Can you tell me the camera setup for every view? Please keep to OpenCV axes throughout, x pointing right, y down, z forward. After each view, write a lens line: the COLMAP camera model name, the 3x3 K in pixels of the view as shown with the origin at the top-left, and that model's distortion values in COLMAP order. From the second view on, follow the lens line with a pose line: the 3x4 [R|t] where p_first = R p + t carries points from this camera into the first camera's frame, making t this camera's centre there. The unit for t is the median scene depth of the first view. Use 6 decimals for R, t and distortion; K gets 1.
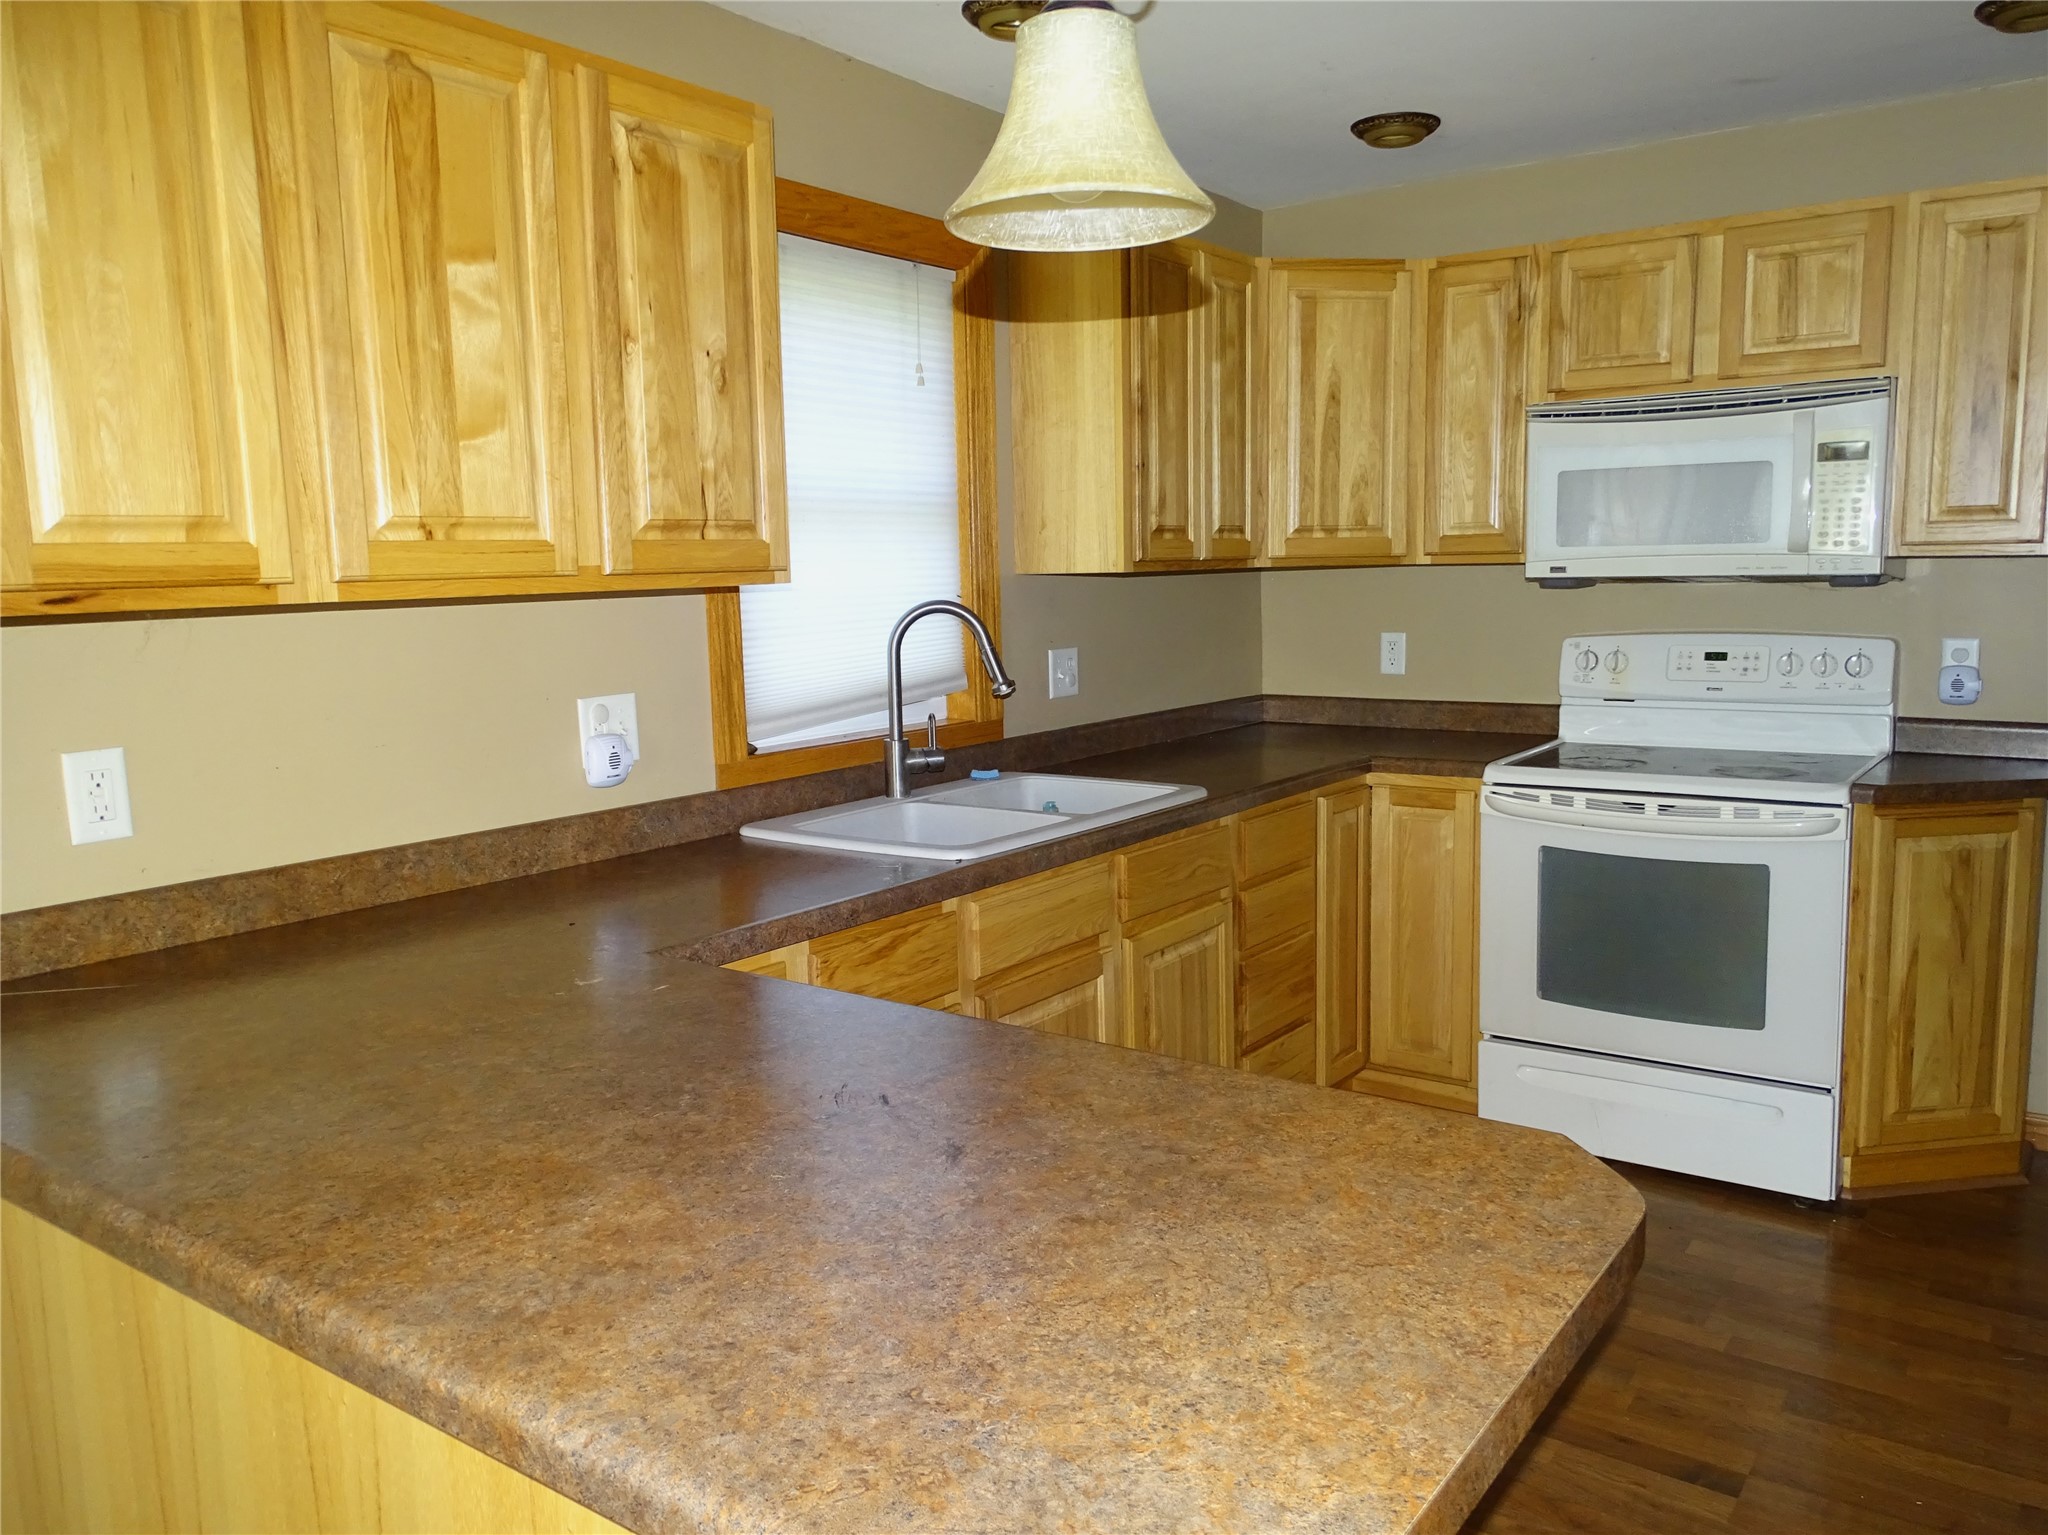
lens RADIAL K [[1530.4, 0, 1021.2], [0, 1530.4, 757.2], [0, 0, 1]] dist [0.018378, -0.000854]
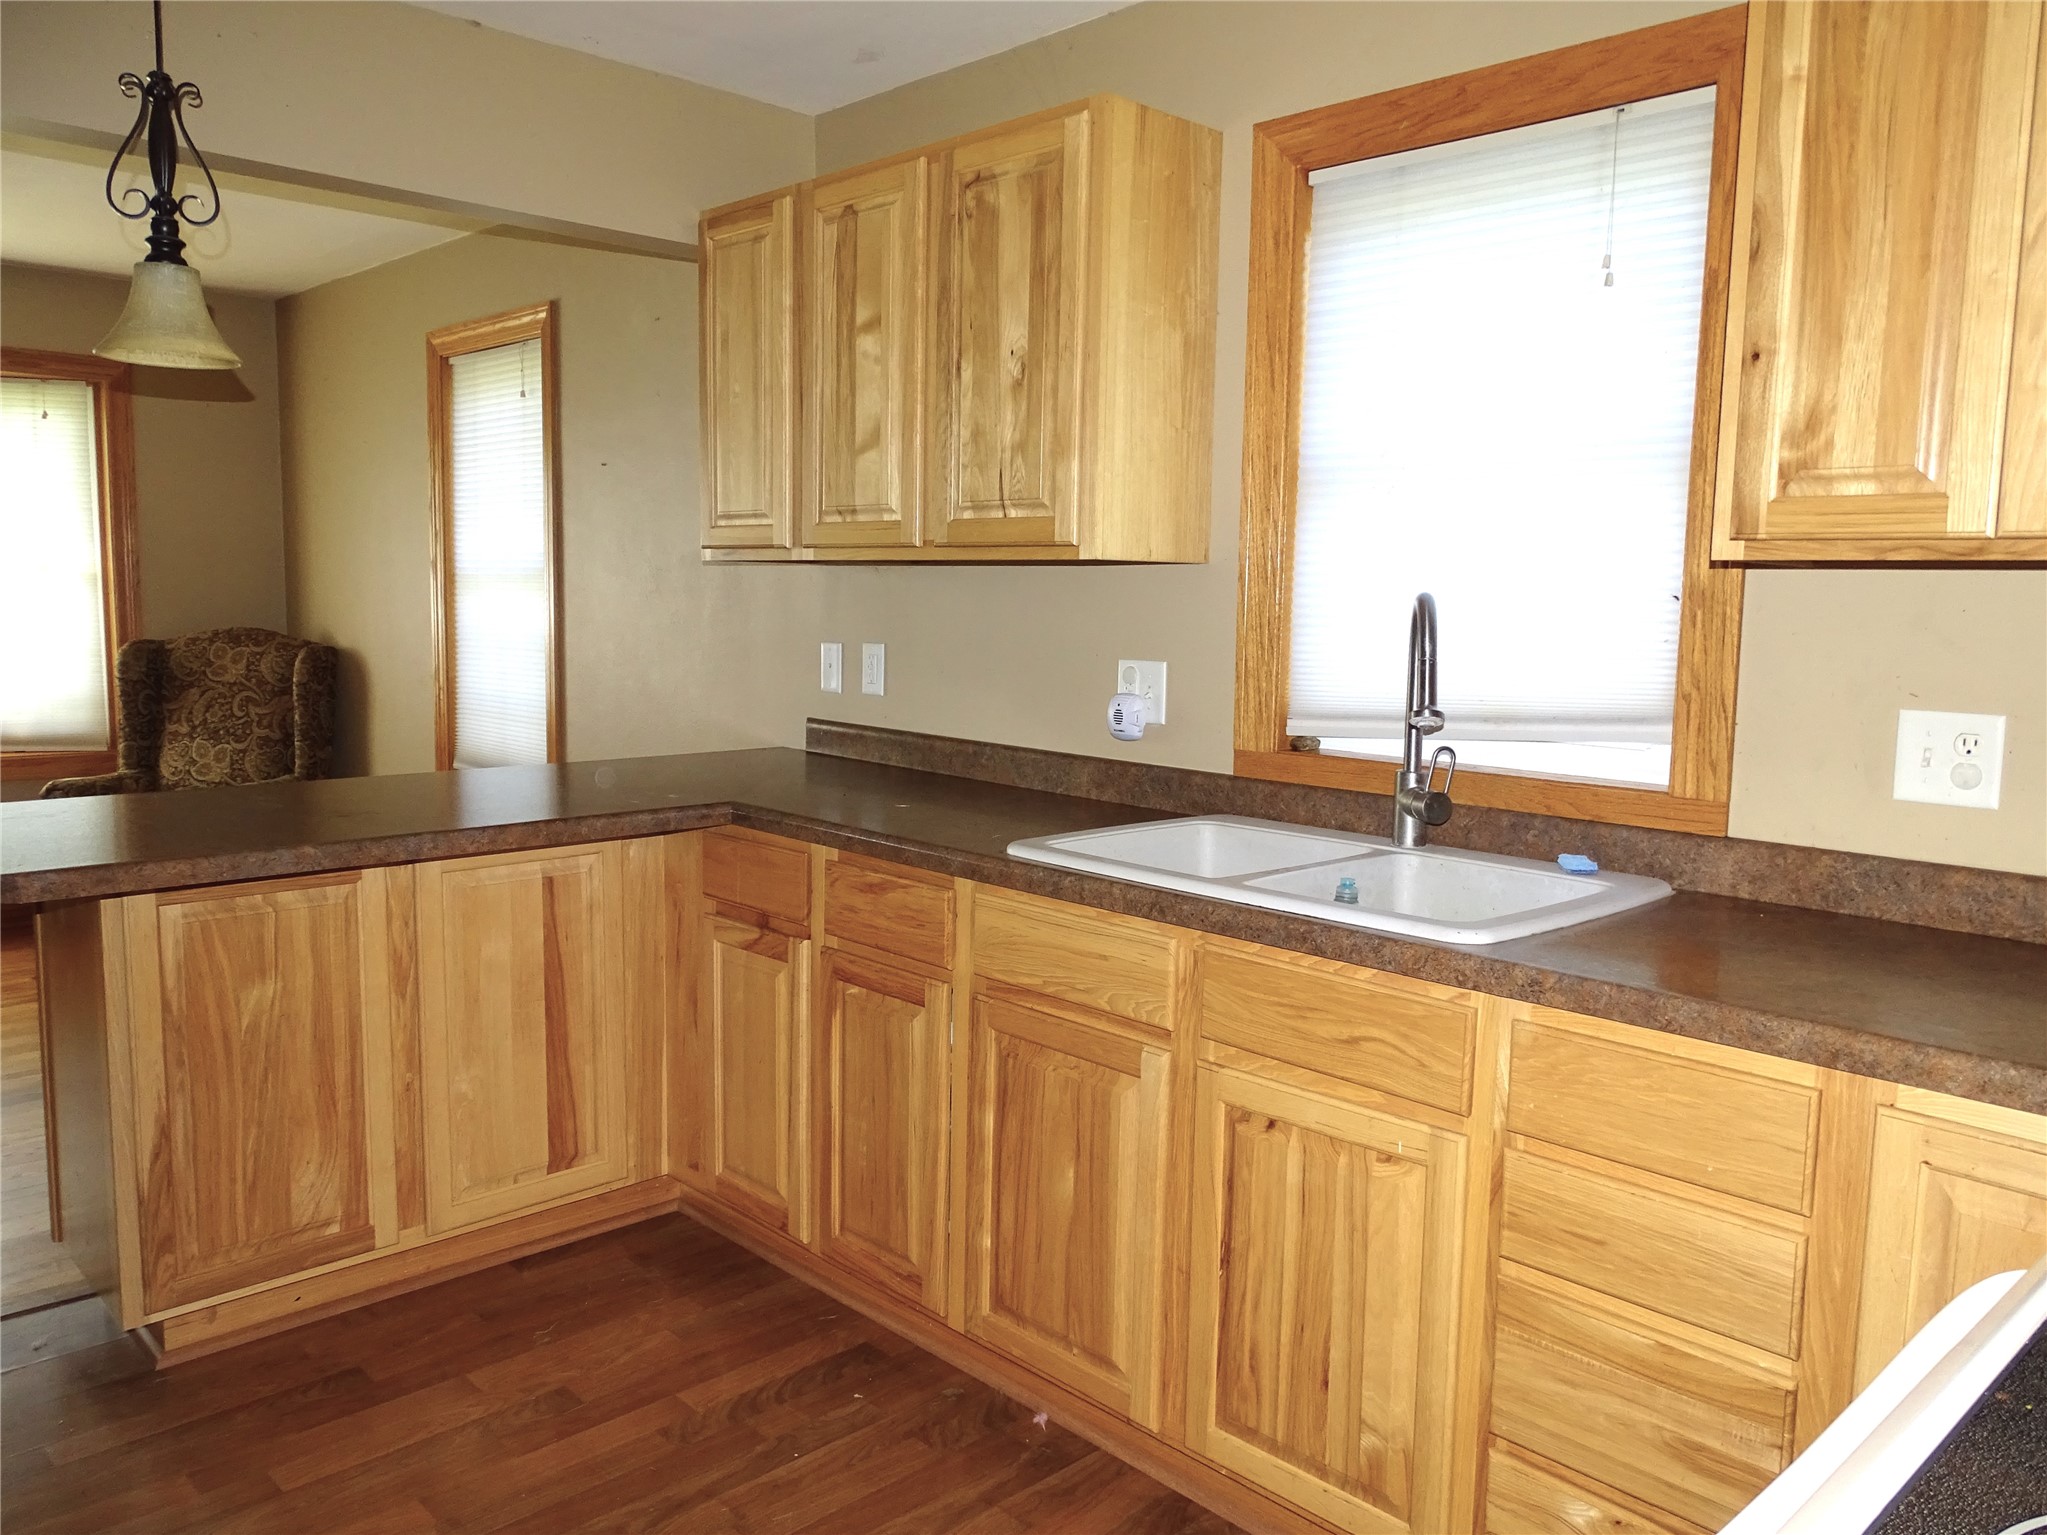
lens RADIAL K [[1529.6, 0, 1033.6], [0, 1529.6, 759.7], [0, 0, 1]] dist [0.018378, -0.000854]
pose [[-0.165327, 0.132186, -0.977340, 0.682093], [-0.141218, 0.977593, 0.156108, -0.107731], [0.976076, 0.163827, -0.142956, 0.889677]]
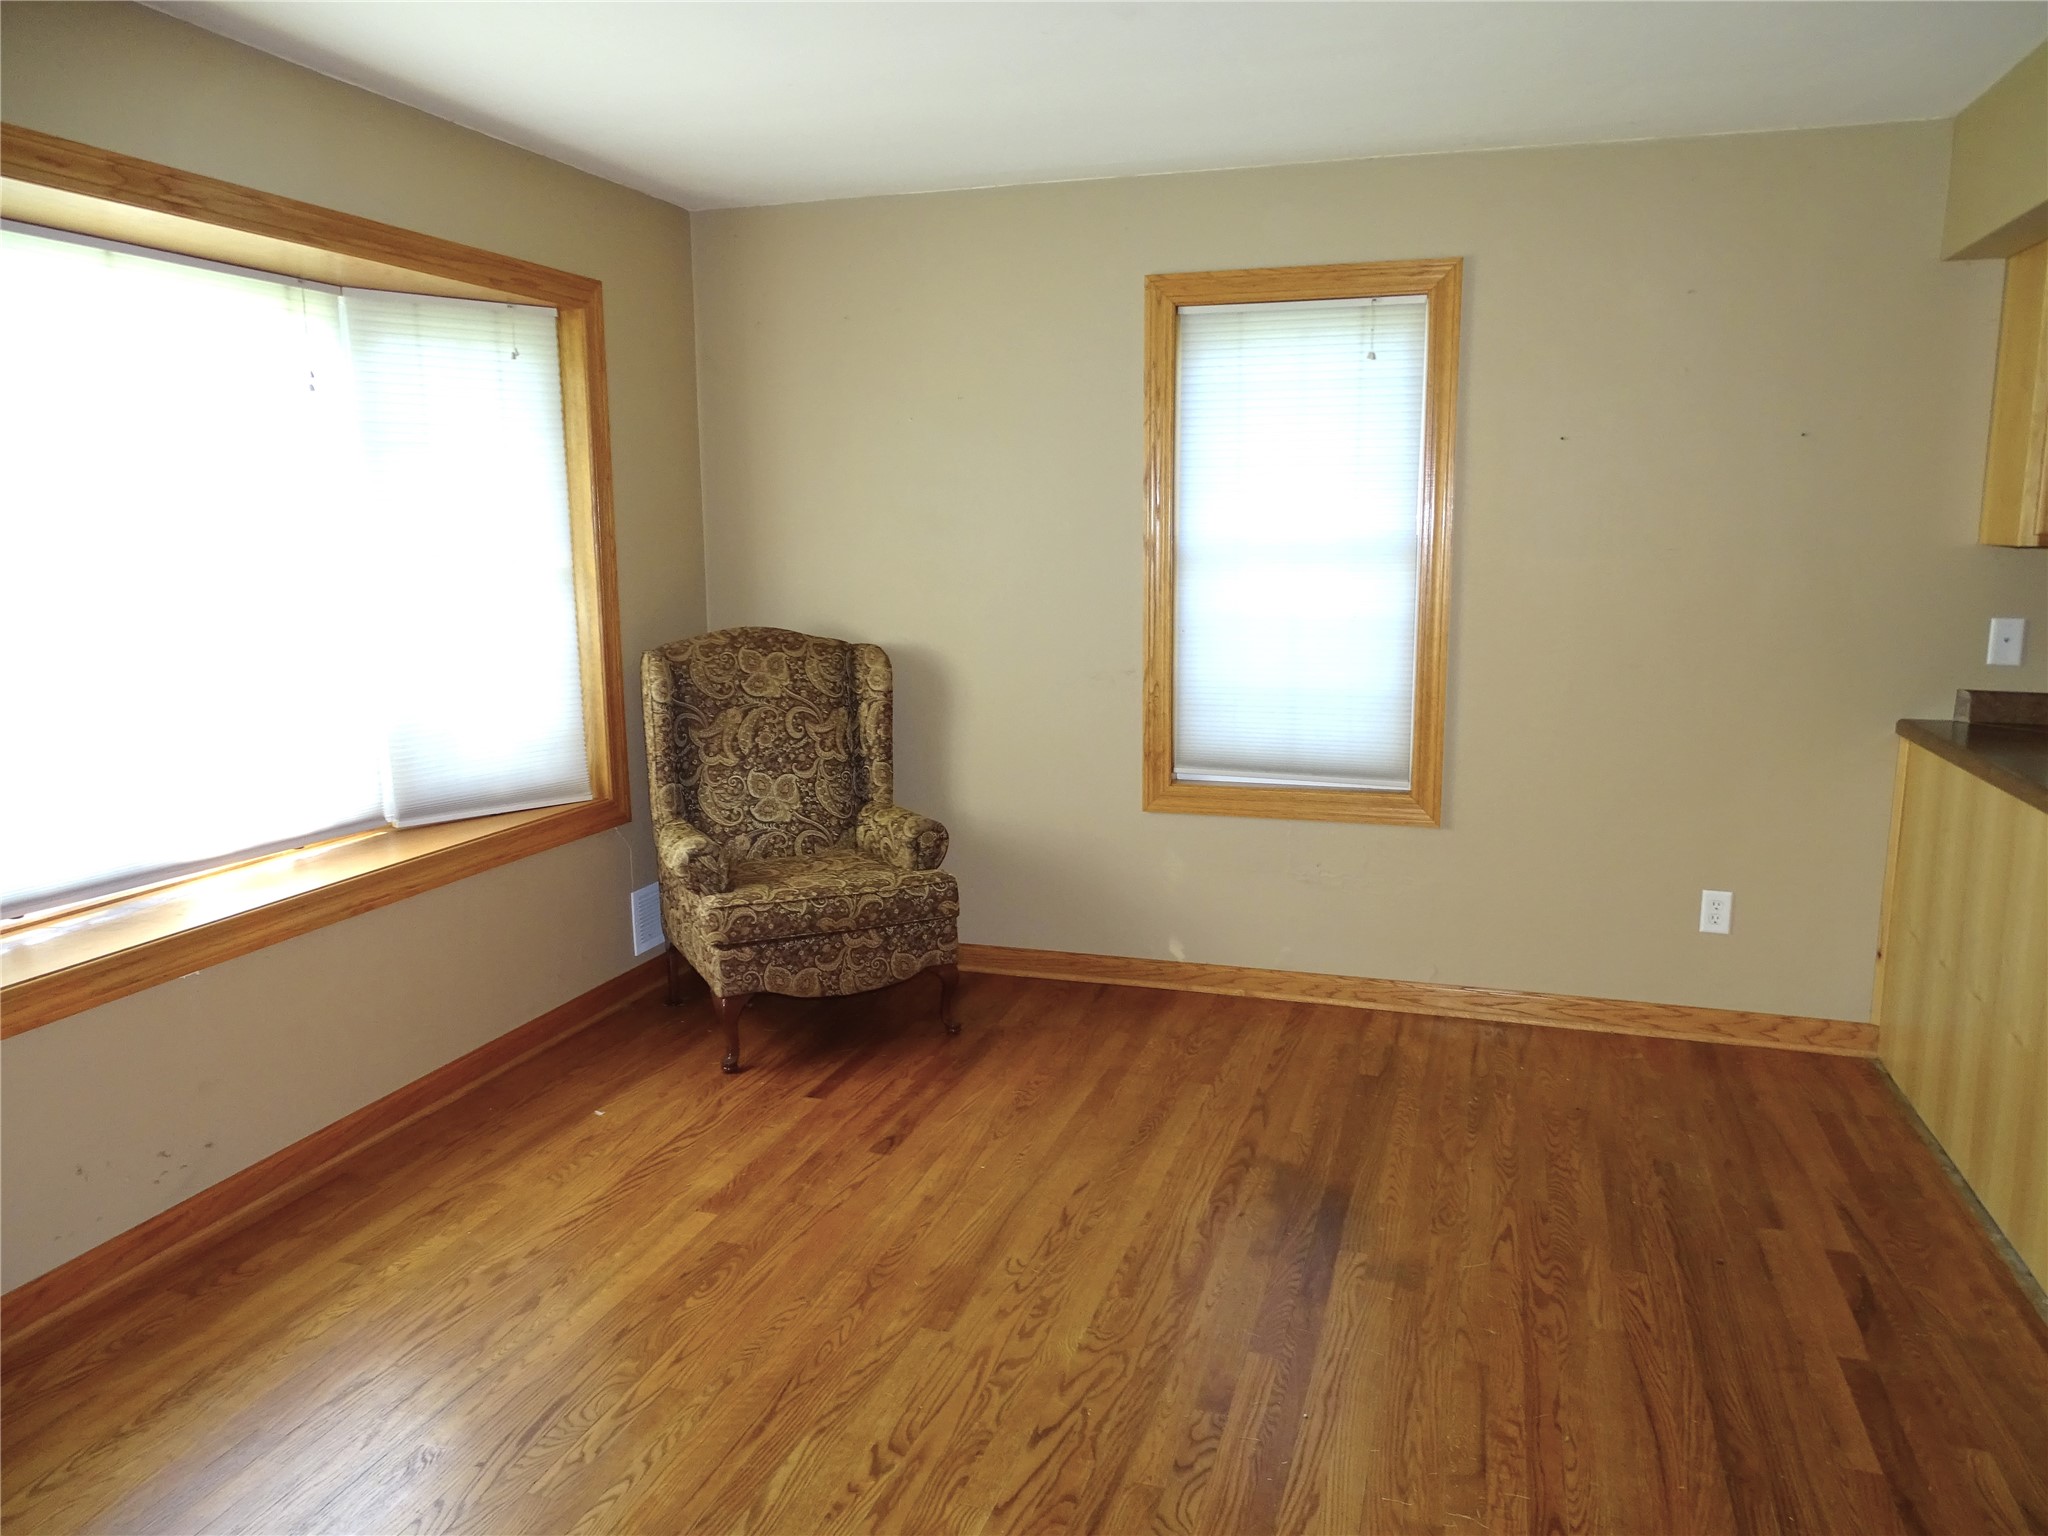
lens RADIAL K [[1463.9, 0, 1023.9], [0, 1463.9, 755.3], [0, 0, 1]] dist [0.001817, 0.002863]
pose [[0.318785, 0.177575, -0.931044, 0.434319], [-0.126654, 0.981465, 0.143826, 0.041955], [0.939327, 0.072070, 0.335367, -0.517909]]
